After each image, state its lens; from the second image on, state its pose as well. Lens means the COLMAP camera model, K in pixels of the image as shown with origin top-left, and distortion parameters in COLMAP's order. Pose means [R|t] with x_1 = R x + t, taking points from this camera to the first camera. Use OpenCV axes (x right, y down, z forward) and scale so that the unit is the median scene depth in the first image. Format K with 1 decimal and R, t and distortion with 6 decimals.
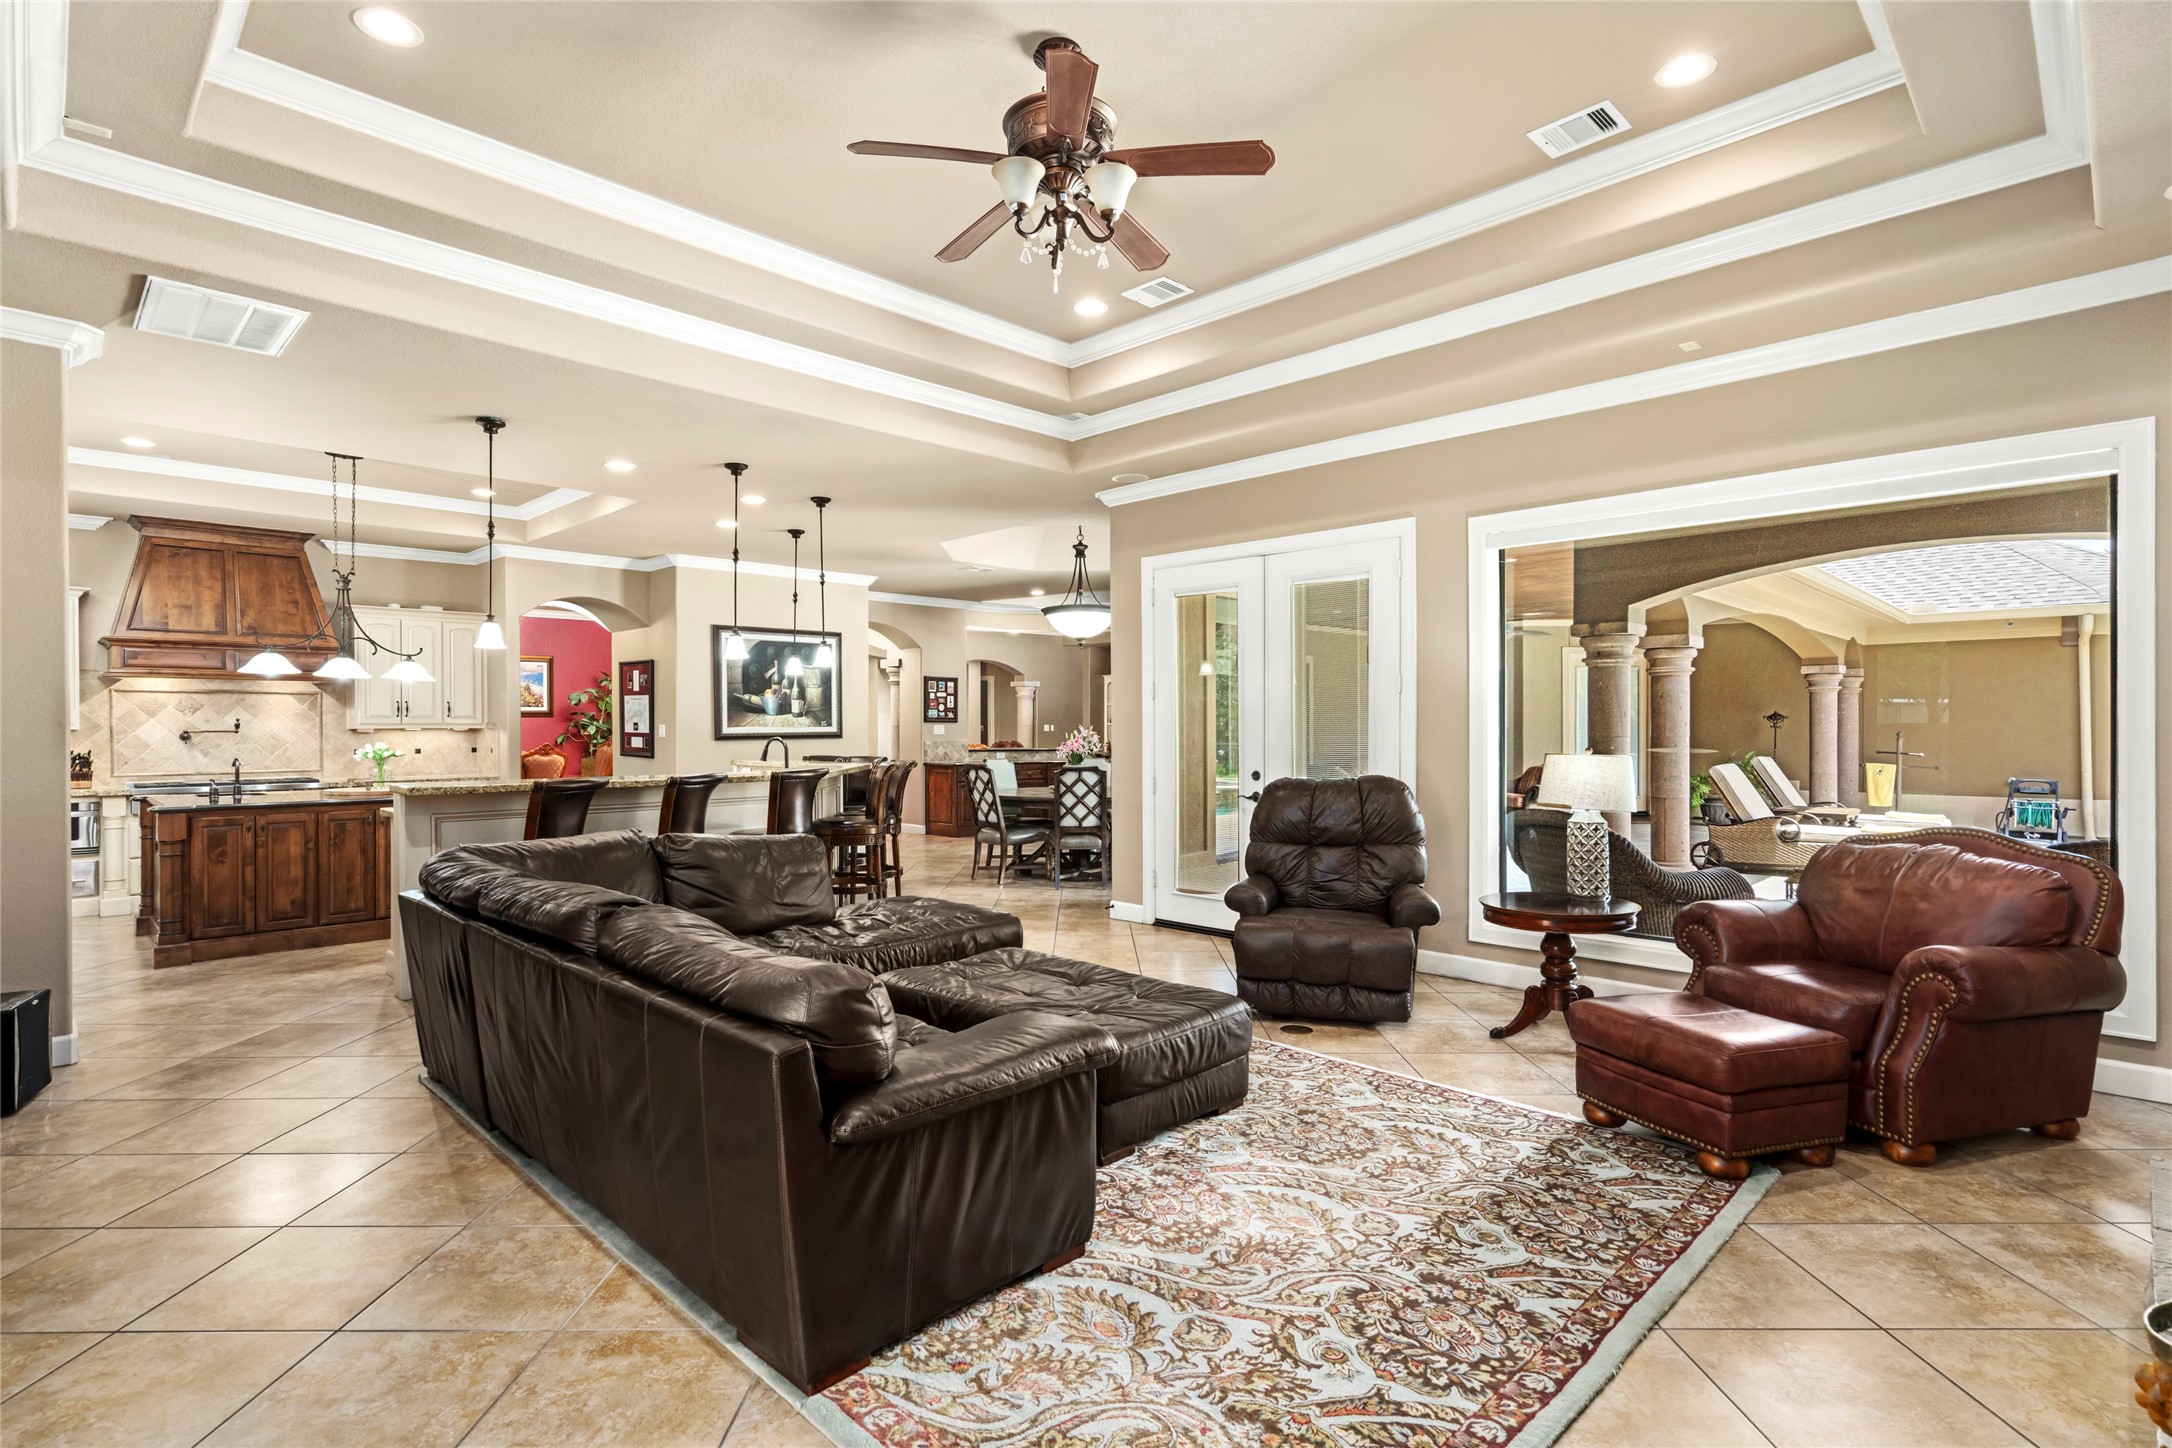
lens RADIAL K [[1068.5, 0, 1090.4], [0, 1068.5, 730.1], [0, 0, 1]] dist [0.006372, 0.000423]
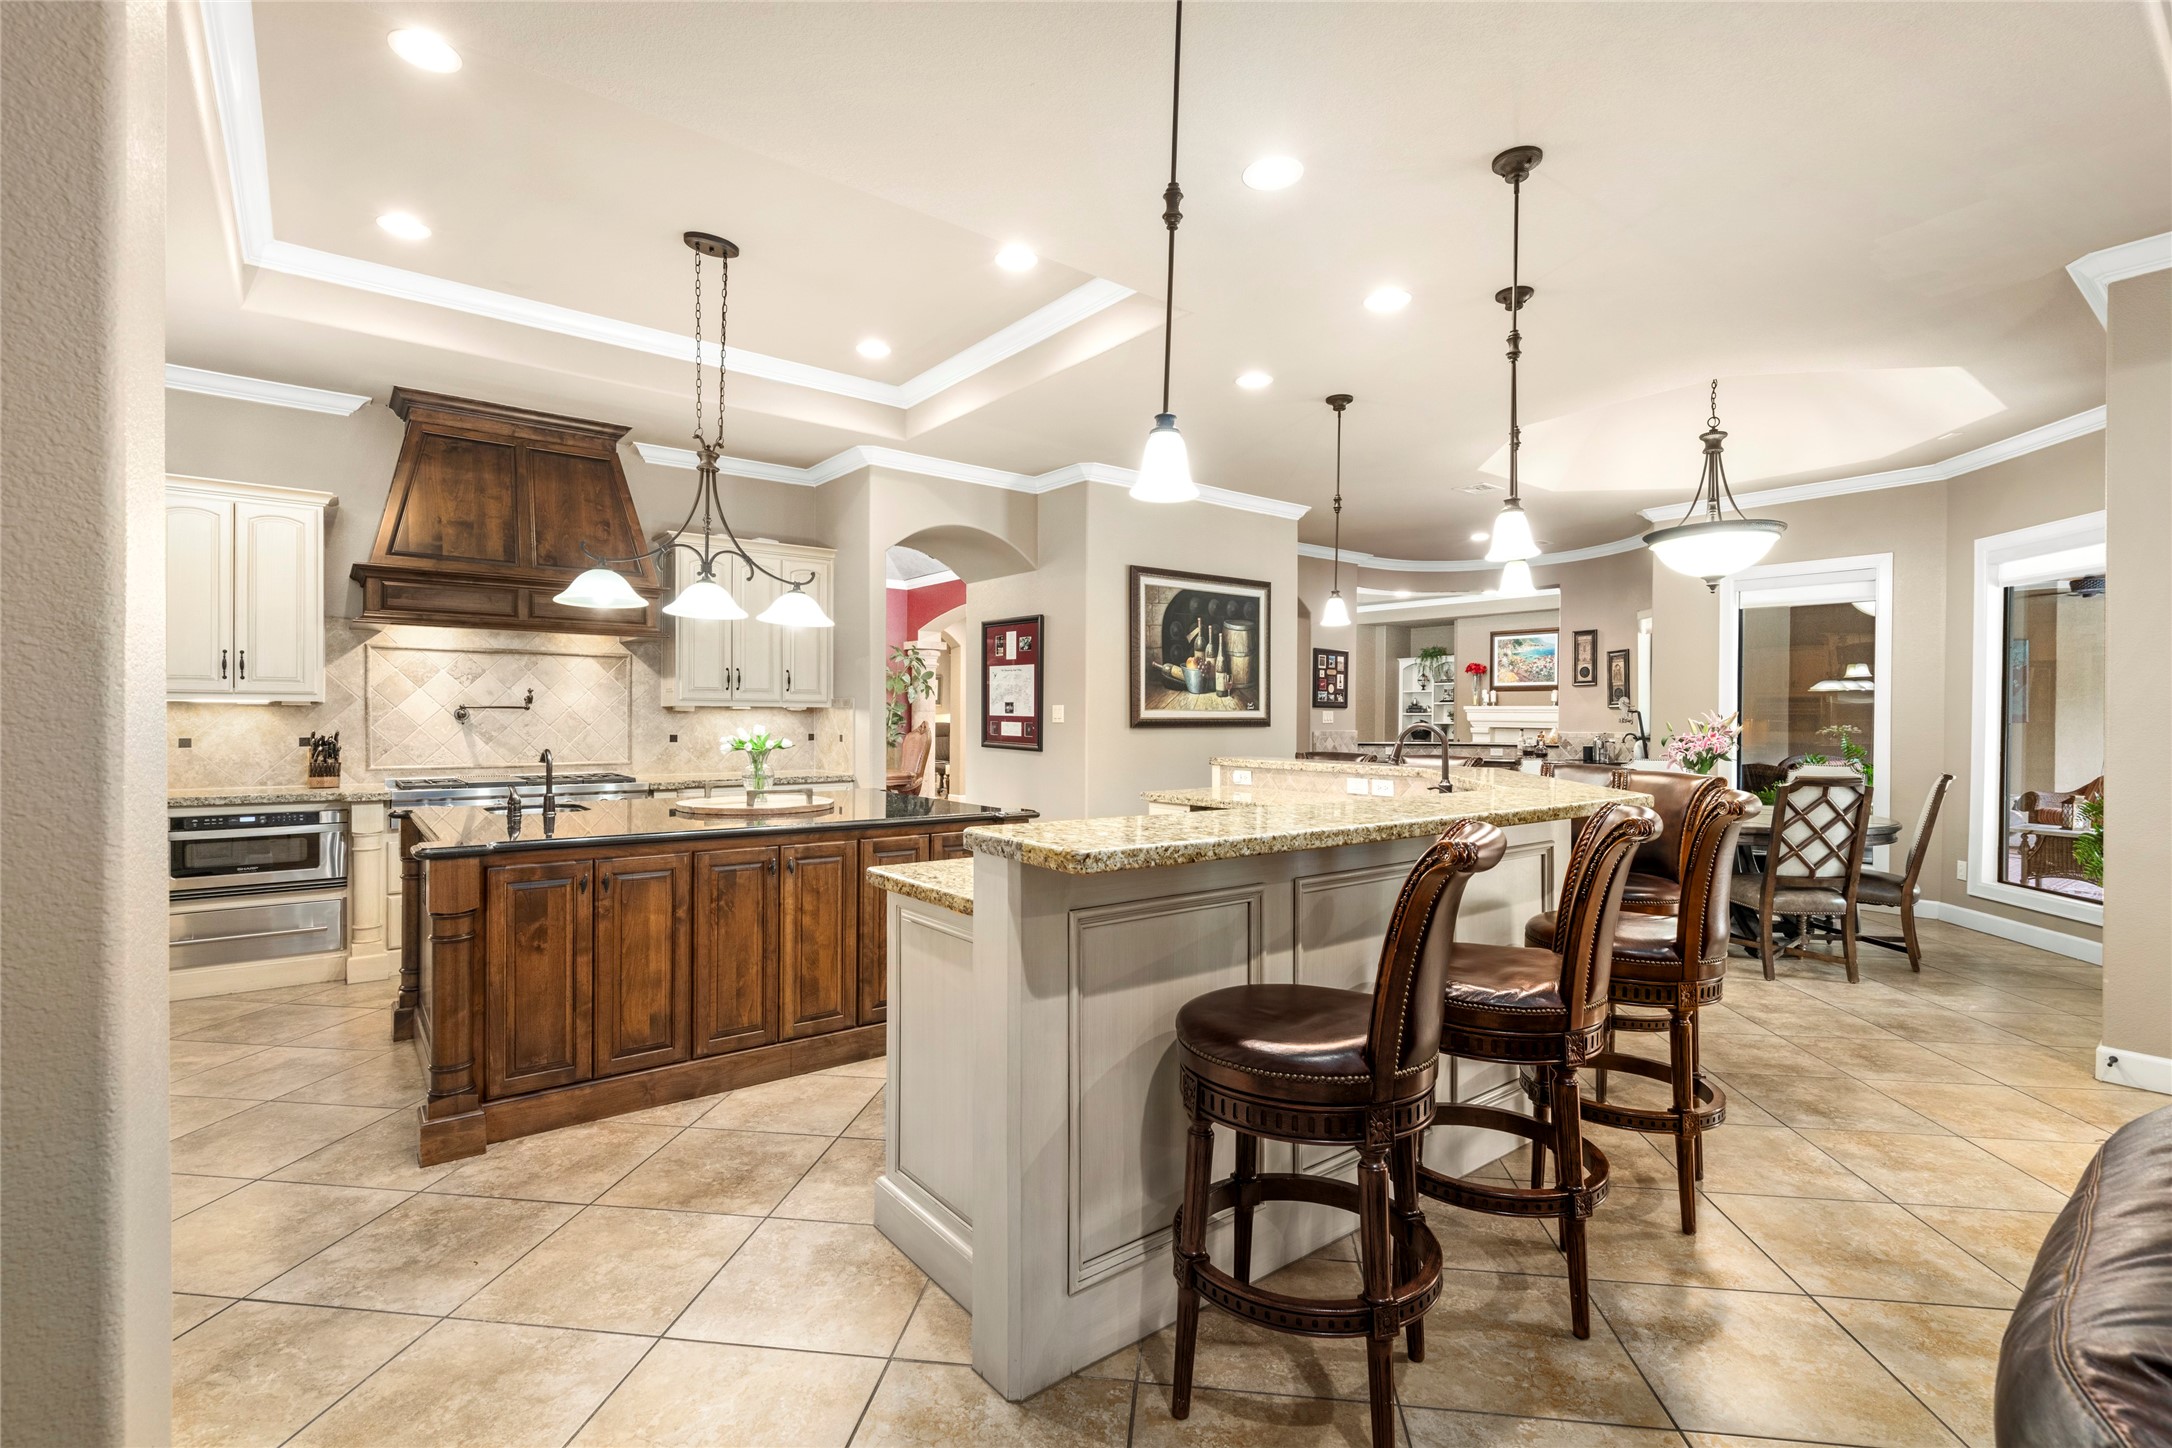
lens RADIAL K [[995.9, 0, 1091.1], [0, 995.9, 723.7], [0, 0, 1]] dist [0.000221, 0.001609]
pose [[0.992238, 0.010298, -0.123929, -0.363891], [-0.009965, 0.999945, 0.003311, 0.006232], [0.123956, -0.002050, 0.992286, 0.415467]]
